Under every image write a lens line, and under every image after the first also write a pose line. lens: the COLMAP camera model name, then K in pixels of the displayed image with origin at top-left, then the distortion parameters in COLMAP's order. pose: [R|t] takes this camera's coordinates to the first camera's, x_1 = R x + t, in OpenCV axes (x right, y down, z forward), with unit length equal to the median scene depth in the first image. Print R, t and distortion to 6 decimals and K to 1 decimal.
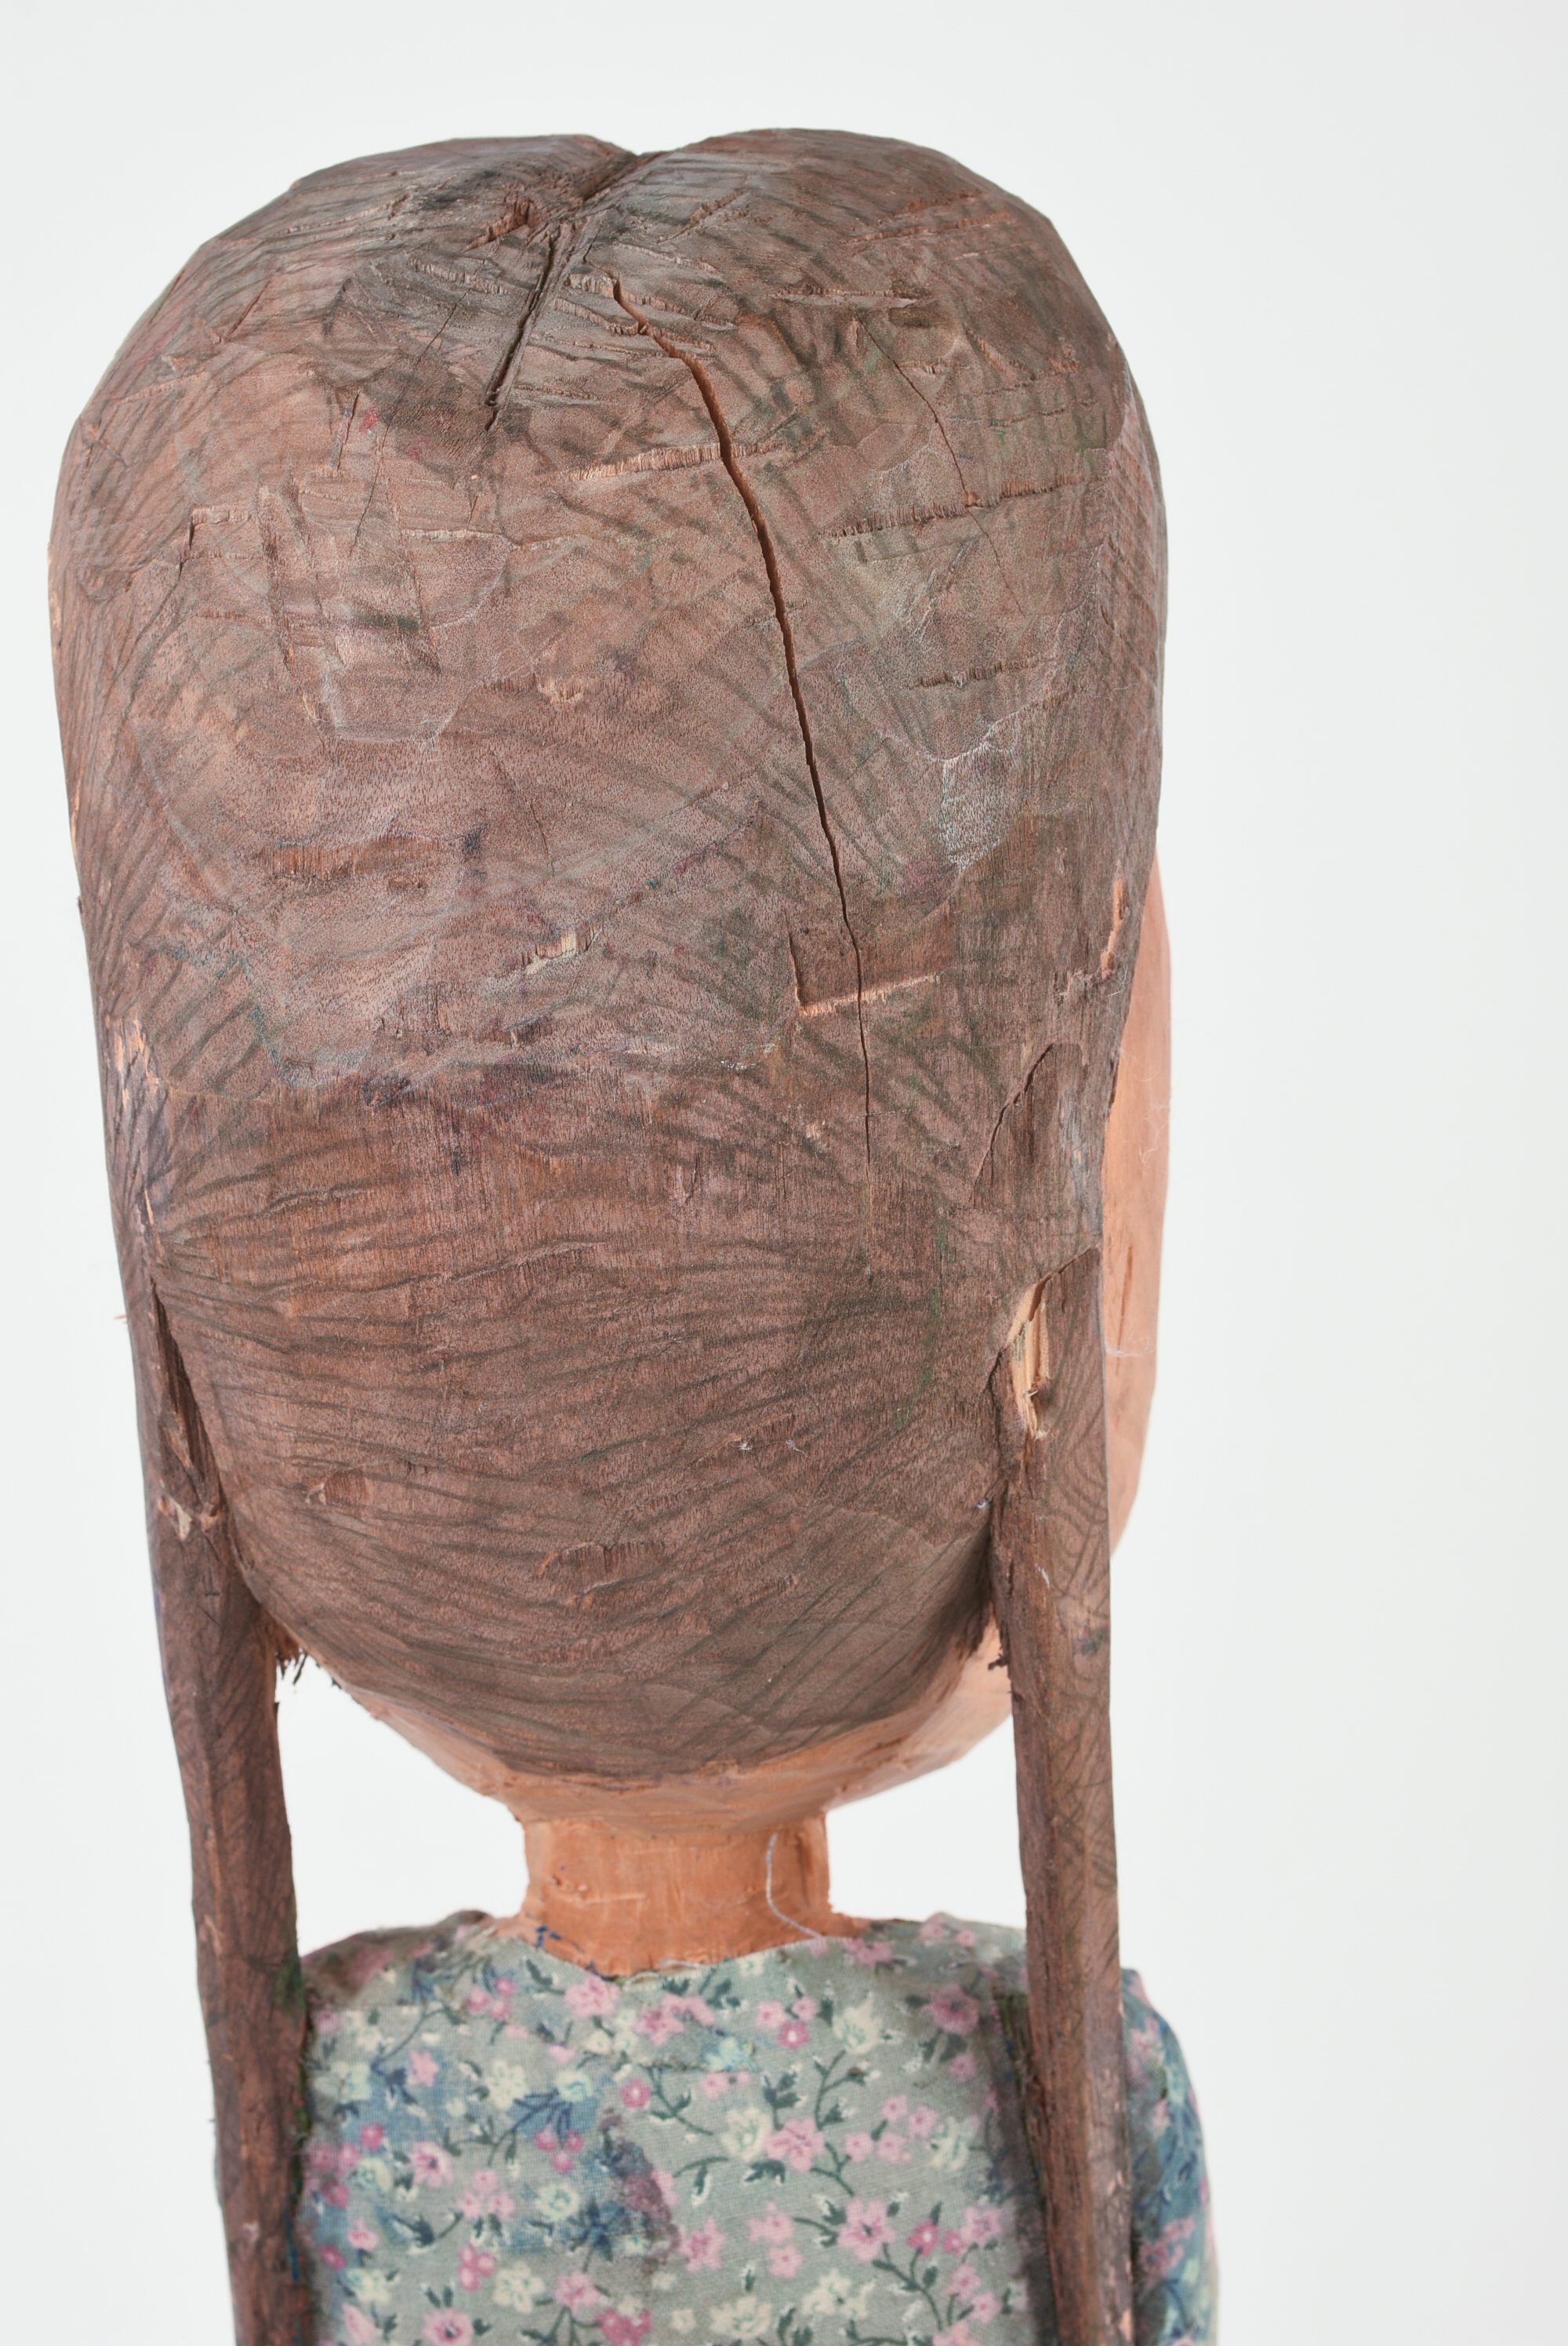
lens RADIAL K [[5312.5, 0, 784.0], [0, 5312.5, 1173.0], [0, 0, 1]] dist [-0.001433, -0.122715]
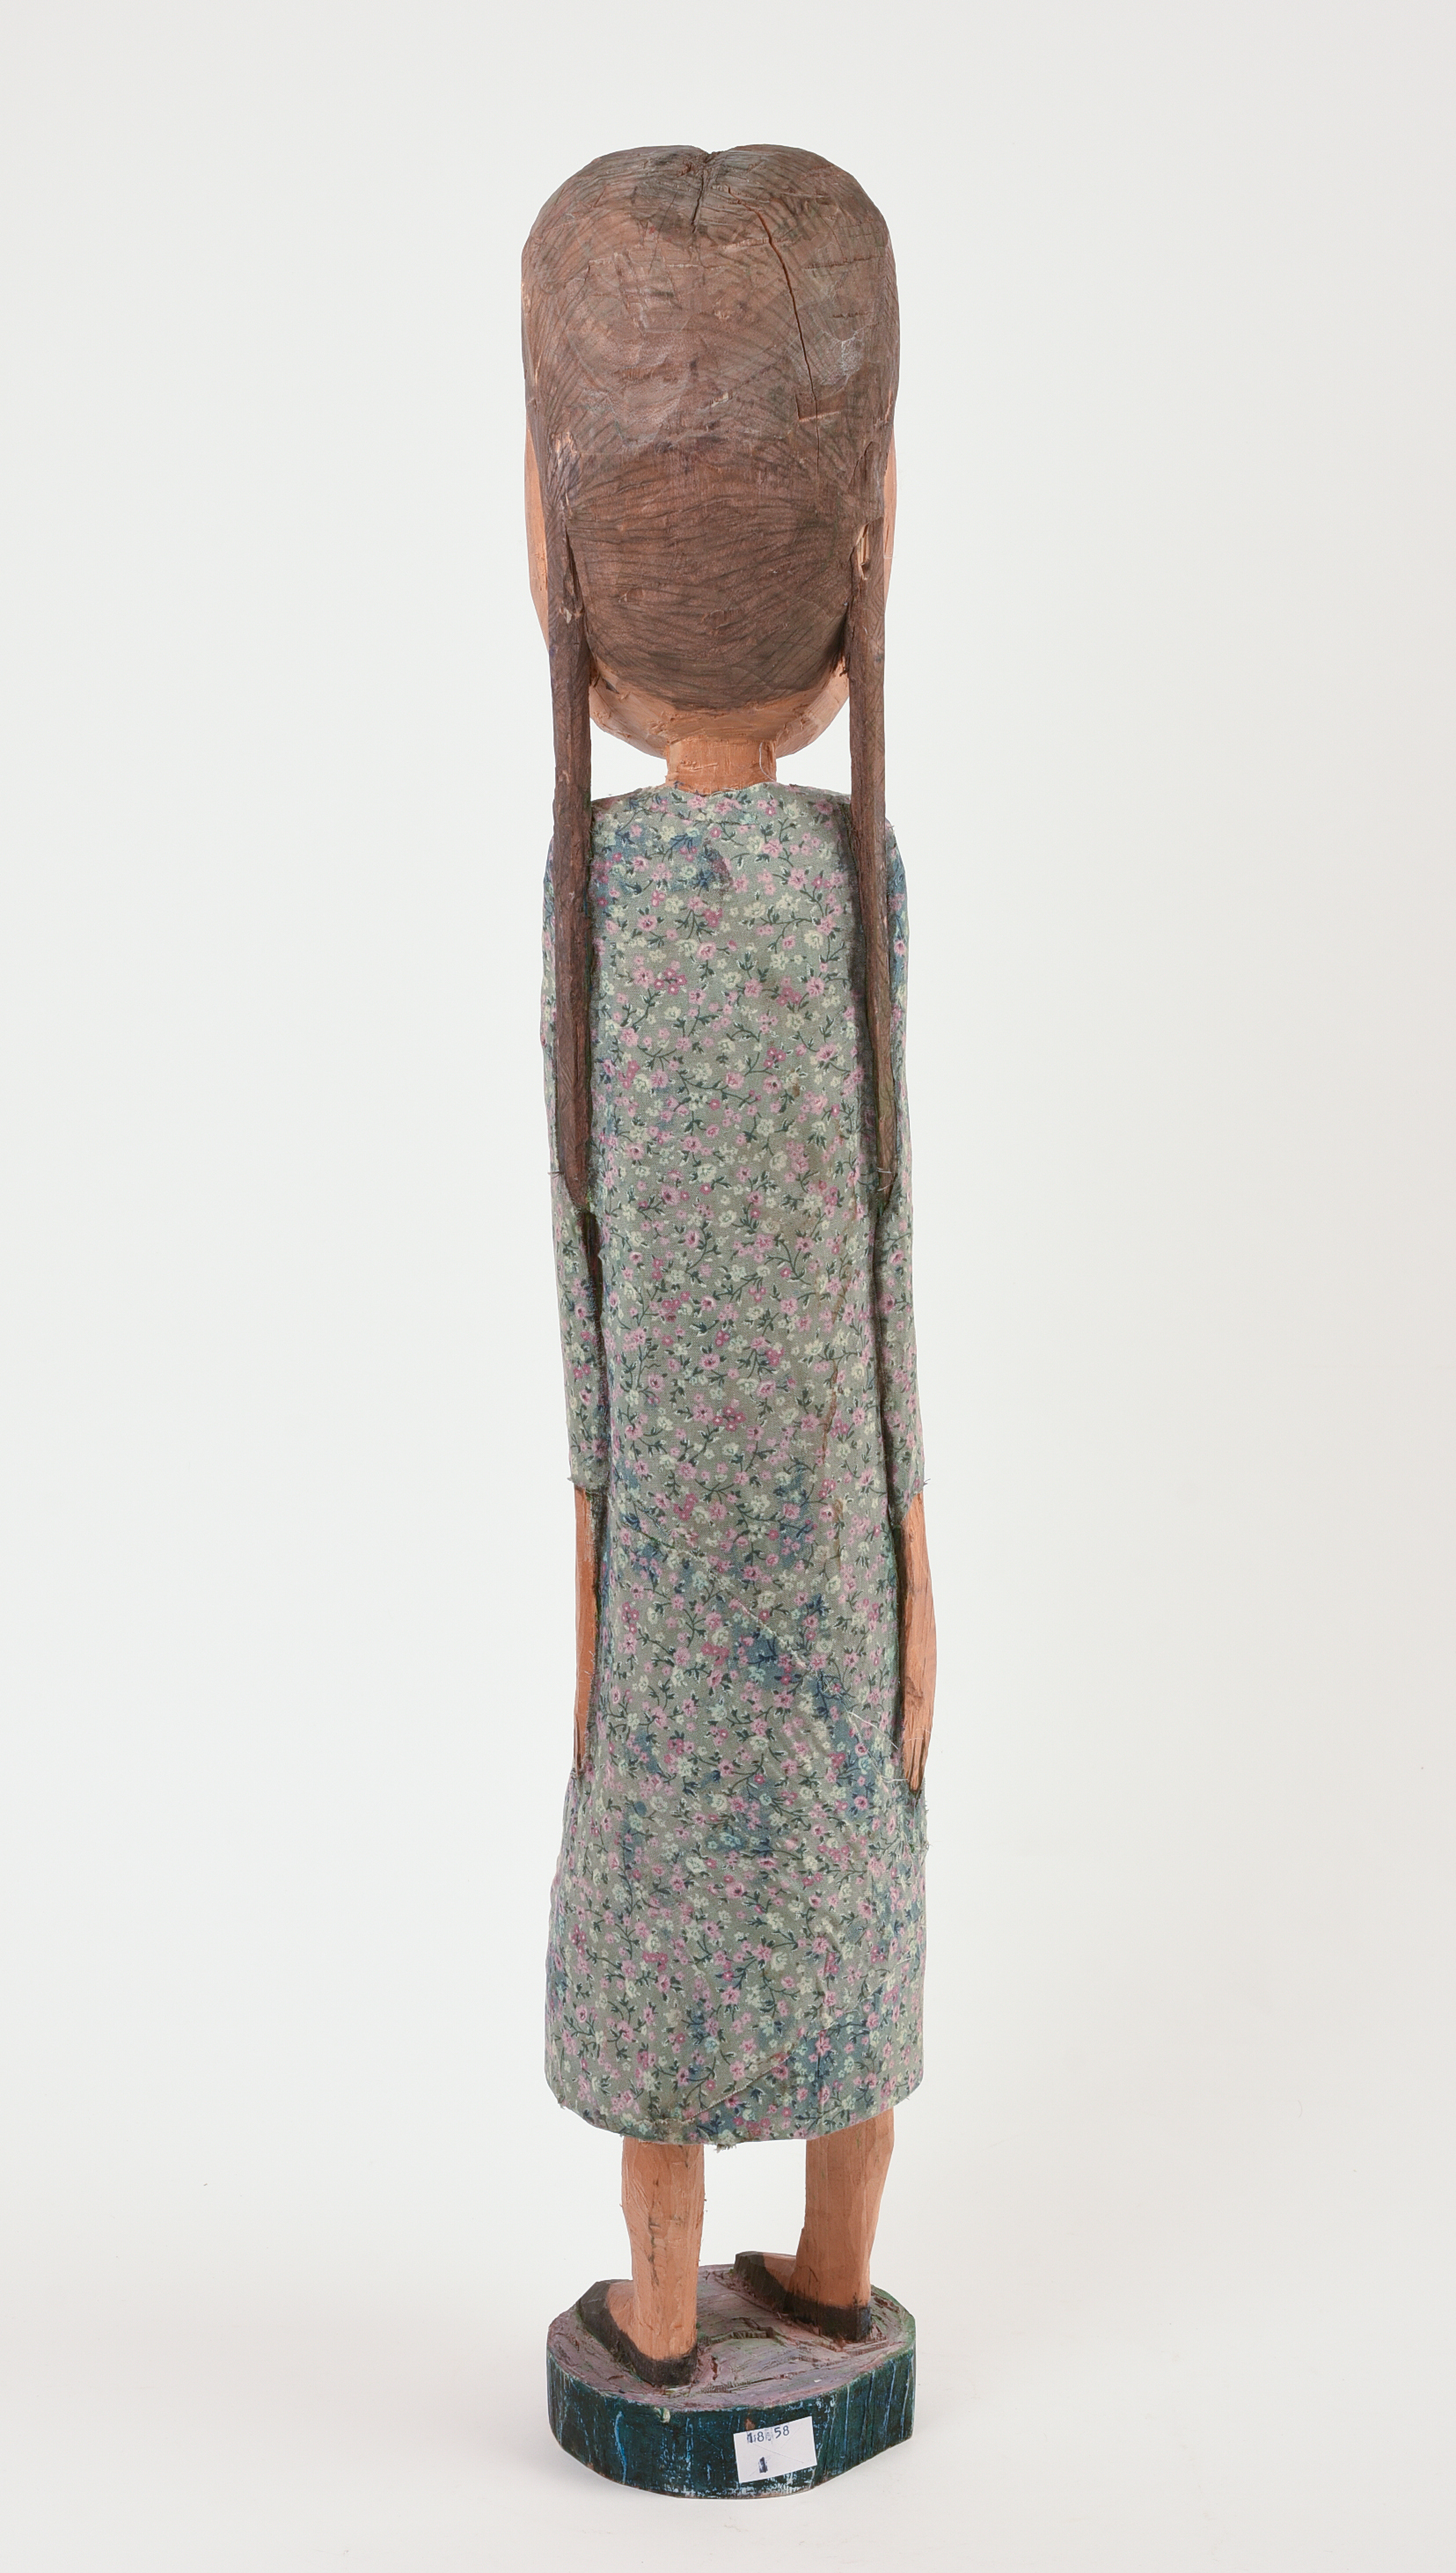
lens RADIAL K [[5774.4, 0, 728.0], [0, 5774.4, 1286.5], [0, 0, 1]] dist [-0.046658, 0.096161]
pose [[0.988584, -0.013051, 0.150108, -0.530178], [0.019043, 0.999075, -0.038549, 0.581933], [-0.149466, 0.040967, 0.987918, -2.211805]]
